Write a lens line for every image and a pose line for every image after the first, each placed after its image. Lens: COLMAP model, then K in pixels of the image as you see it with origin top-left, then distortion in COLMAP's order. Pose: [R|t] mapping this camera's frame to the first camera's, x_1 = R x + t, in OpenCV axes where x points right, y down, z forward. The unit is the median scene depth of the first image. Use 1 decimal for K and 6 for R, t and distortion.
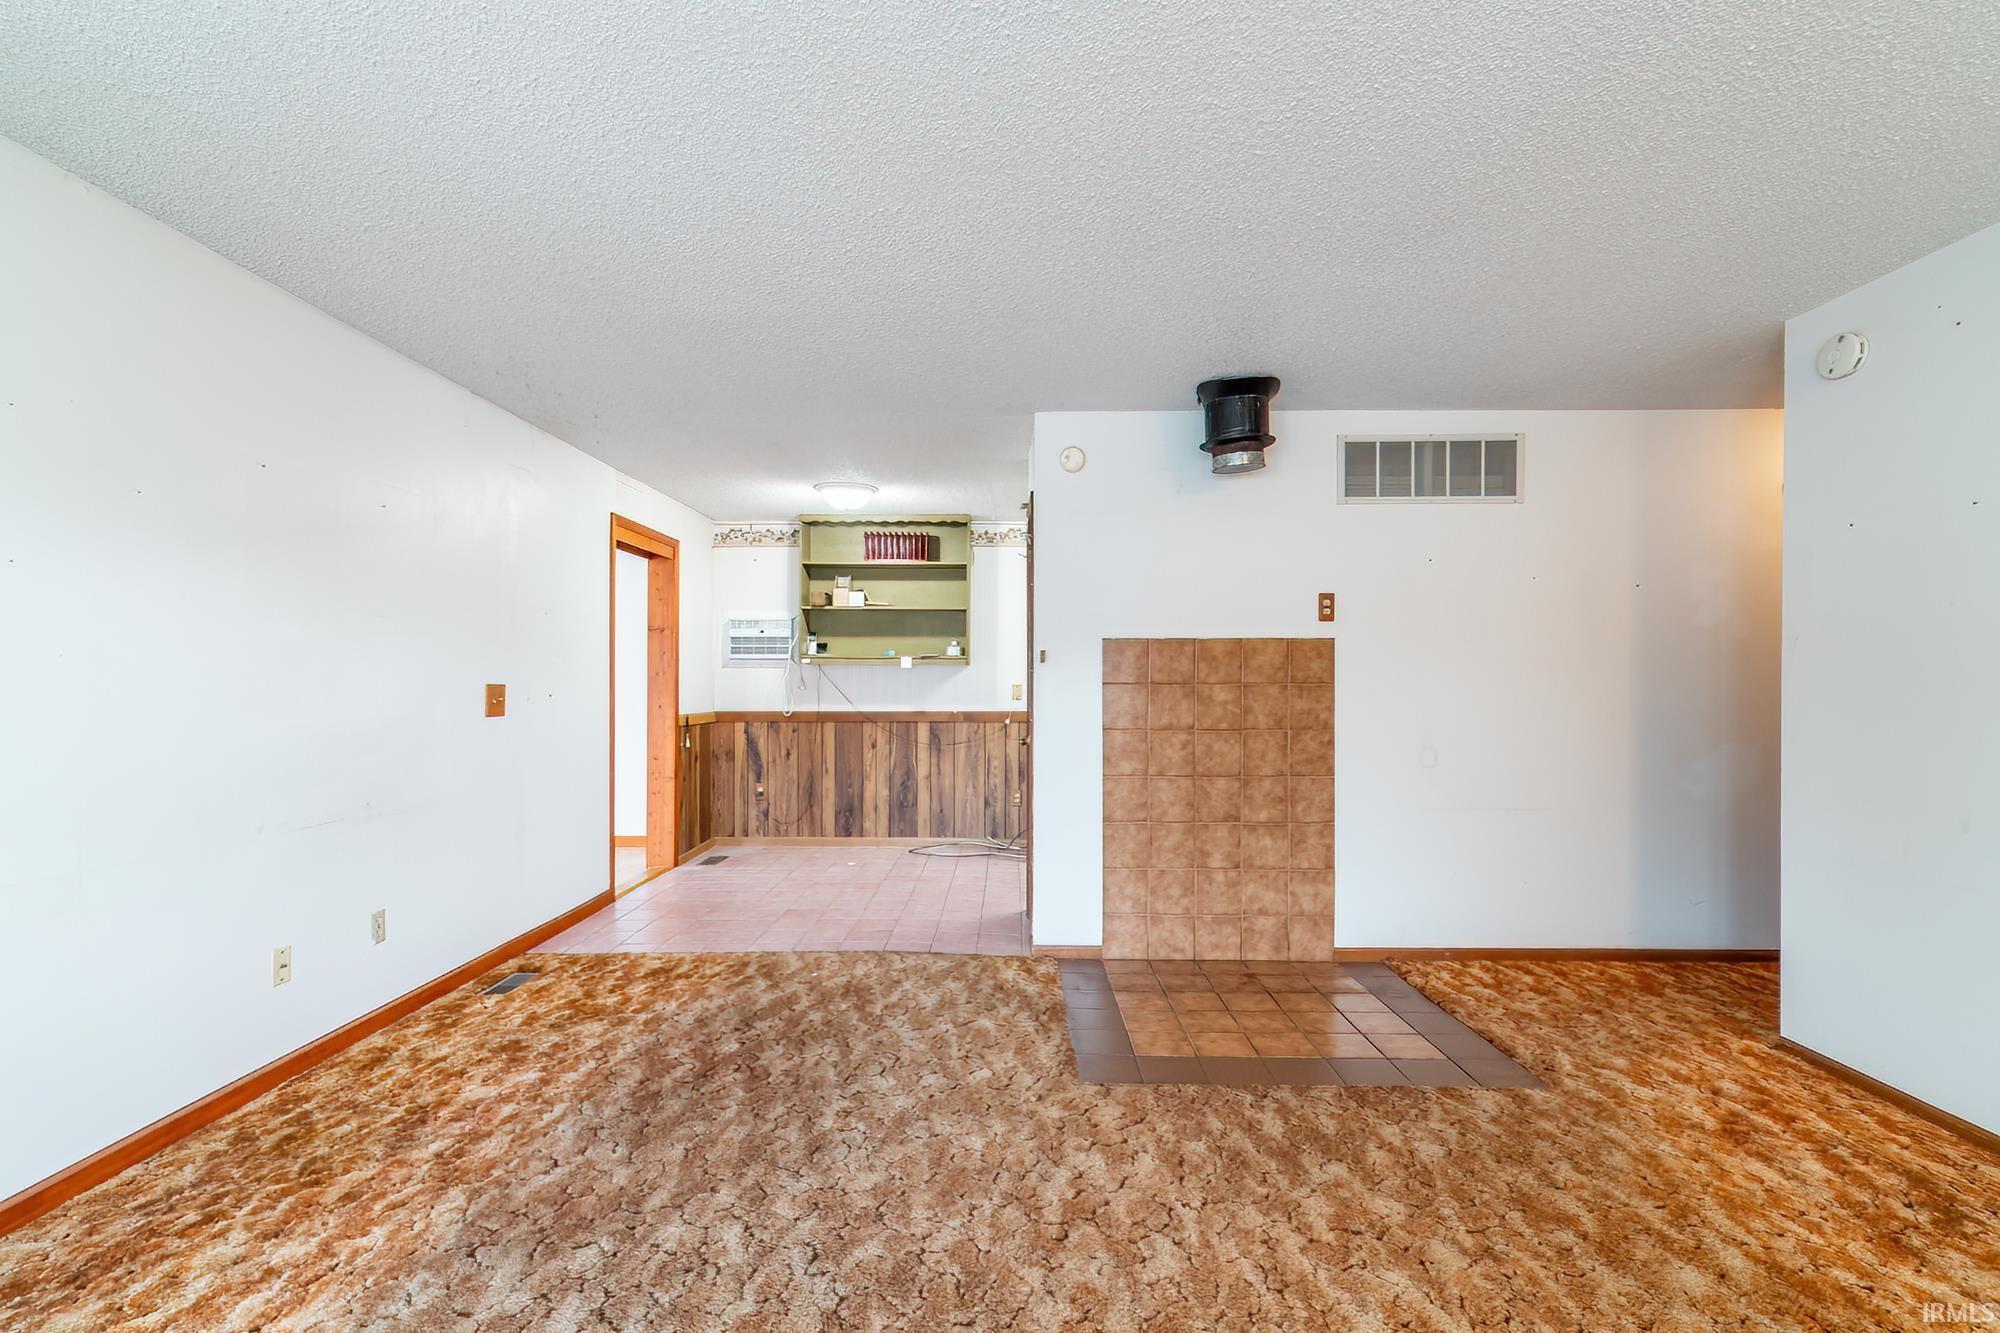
lens RADIAL K [[882.7, 0, 996.9], [0, 882.7, 686.6], [0, 0, 1]] dist [-0.005401, 0.001960]
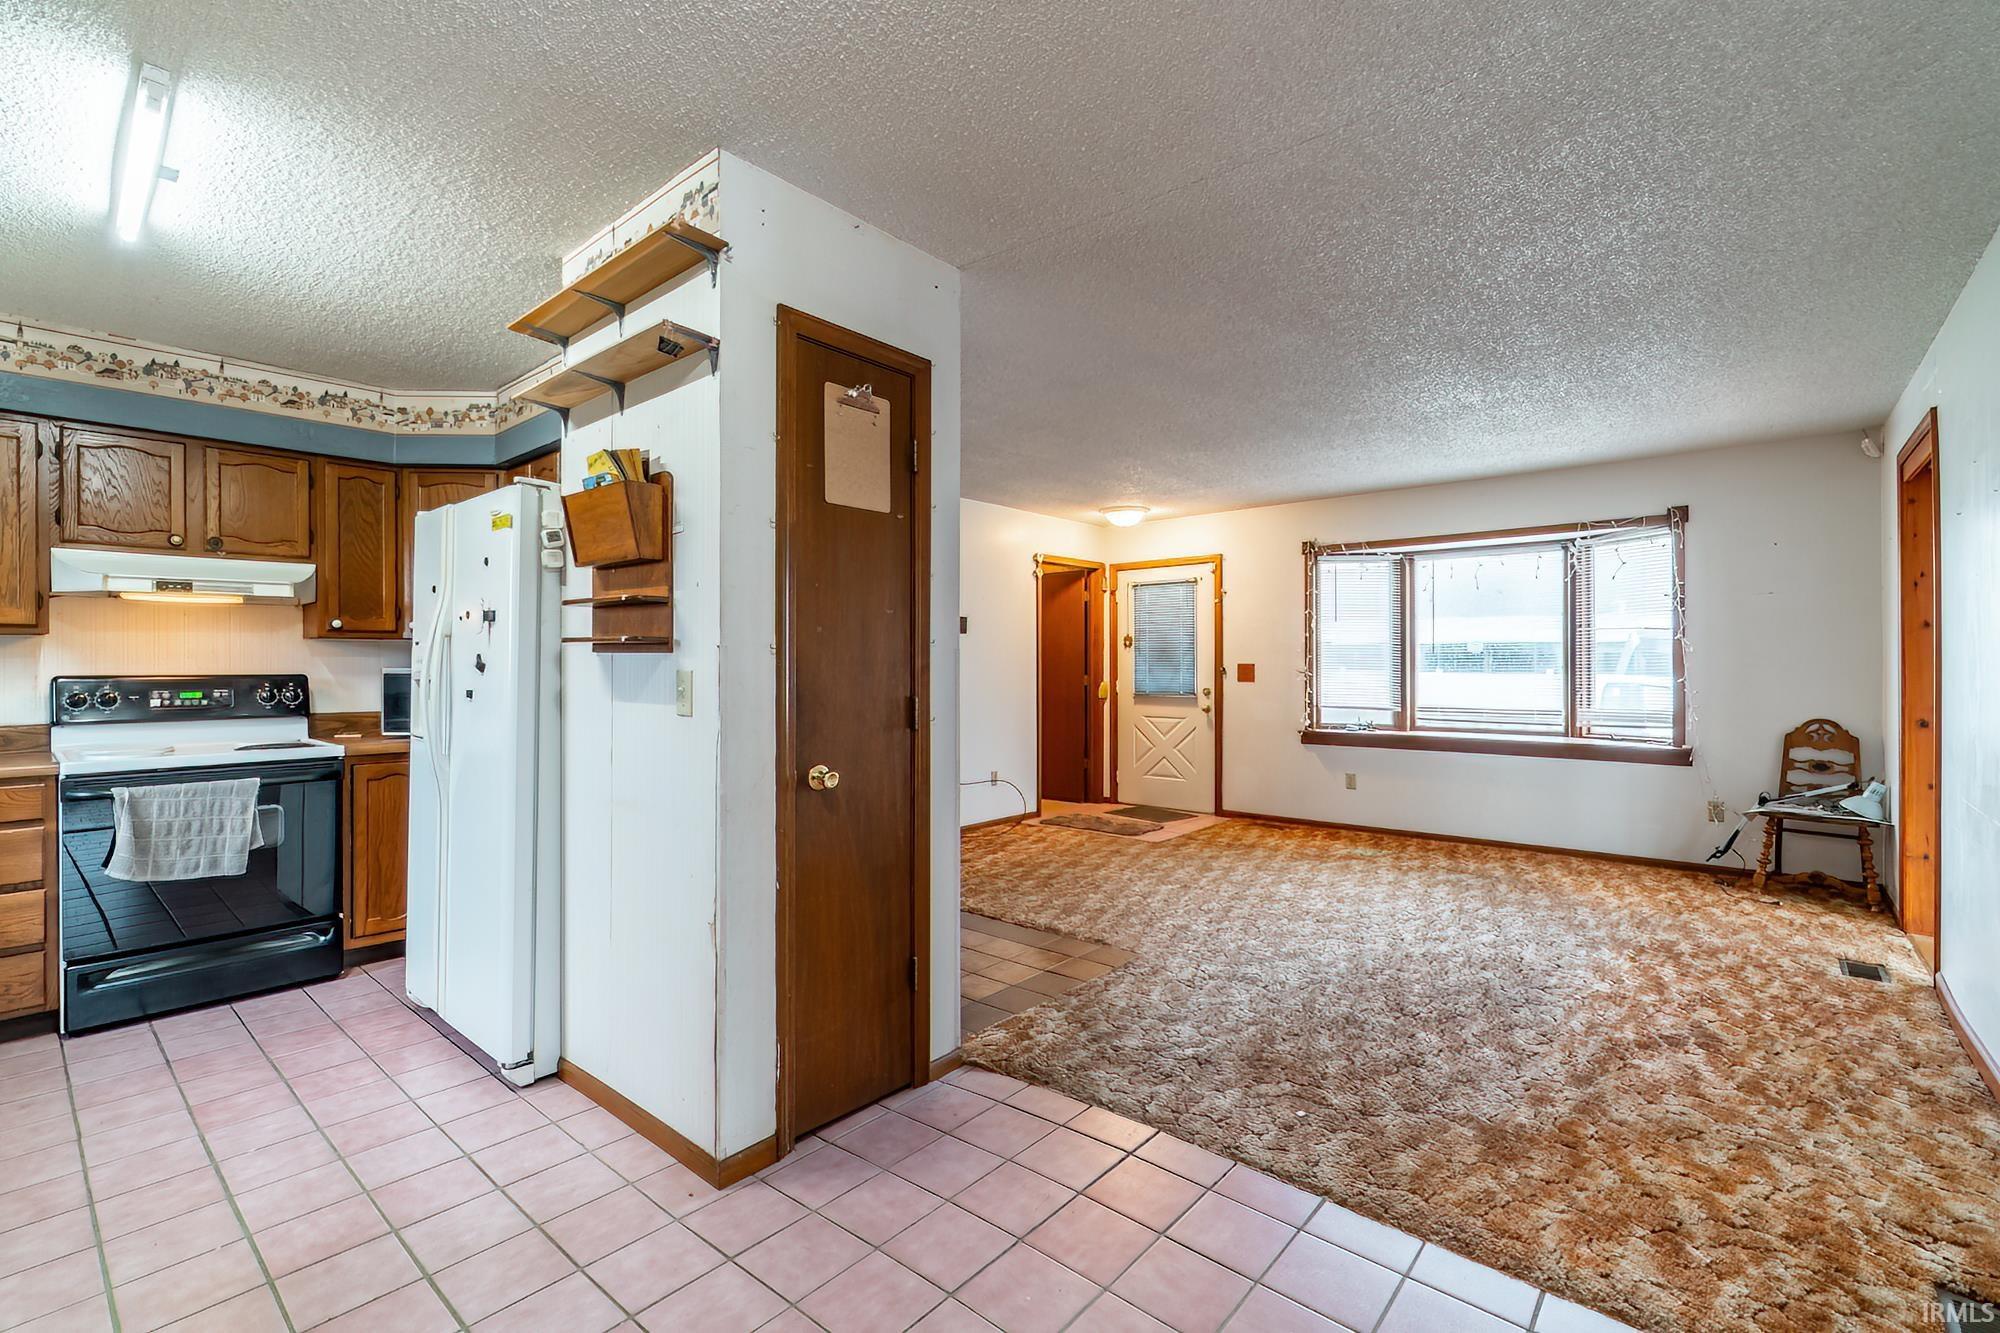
lens RADIAL K [[882.7, 0, 987.1], [0, 882.7, 664.1], [0, 0, 1]] dist [-0.005401, 0.001960]
pose [[-0.766855, 0.000305, 0.641820, -0.409808], [0.004951, 0.999973, 0.005441, -0.005240], [-0.641801, 0.007350, -0.766836, 1.515184]]
